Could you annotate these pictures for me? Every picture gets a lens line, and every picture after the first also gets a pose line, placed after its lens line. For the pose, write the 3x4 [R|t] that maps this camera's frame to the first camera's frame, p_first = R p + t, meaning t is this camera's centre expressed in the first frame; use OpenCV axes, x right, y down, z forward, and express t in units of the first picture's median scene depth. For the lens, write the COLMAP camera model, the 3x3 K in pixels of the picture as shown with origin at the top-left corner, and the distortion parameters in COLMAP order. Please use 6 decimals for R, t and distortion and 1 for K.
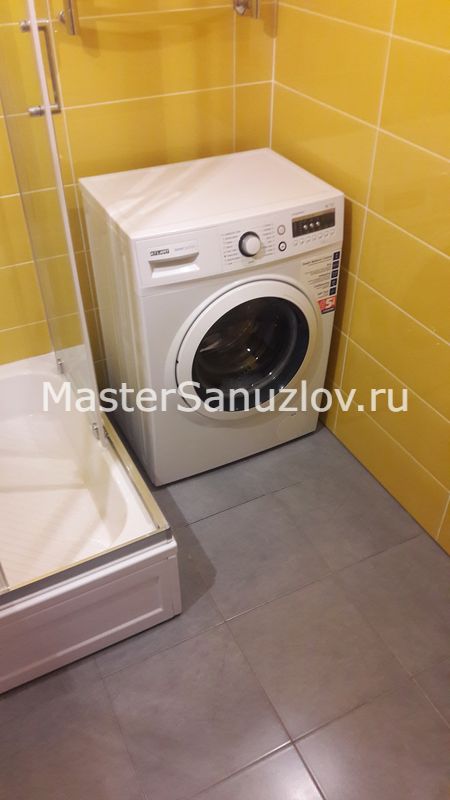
lens RADIAL K [[648.6, 0, 225.0], [0, 648.6, 400.0], [0, 0, 1]] dist [0.113479, -0.224734]
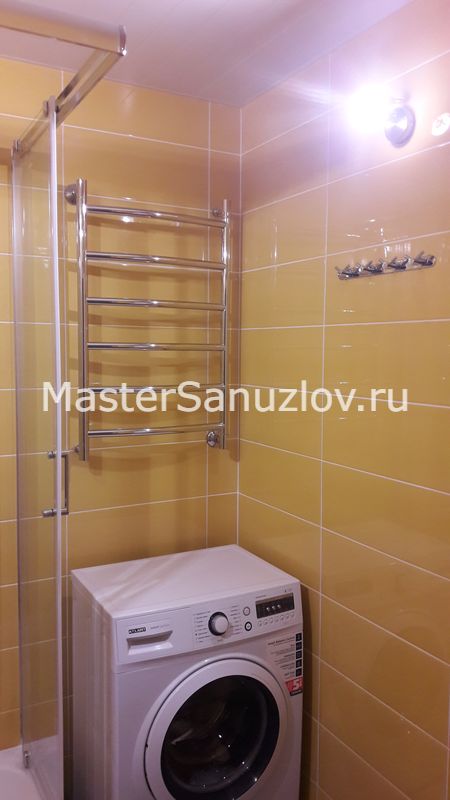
lens RADIAL K [[648.6, 0, 225.0], [0, 648.6, 400.0], [0, 0, 1]] dist [0.113479, -0.224734]
pose [[0.999634, 0.005788, 0.026442, 0.016064], [0.010106, 0.826449, -0.562921, 0.071900], [-0.025111, 0.562982, 0.826088, -0.135002]]
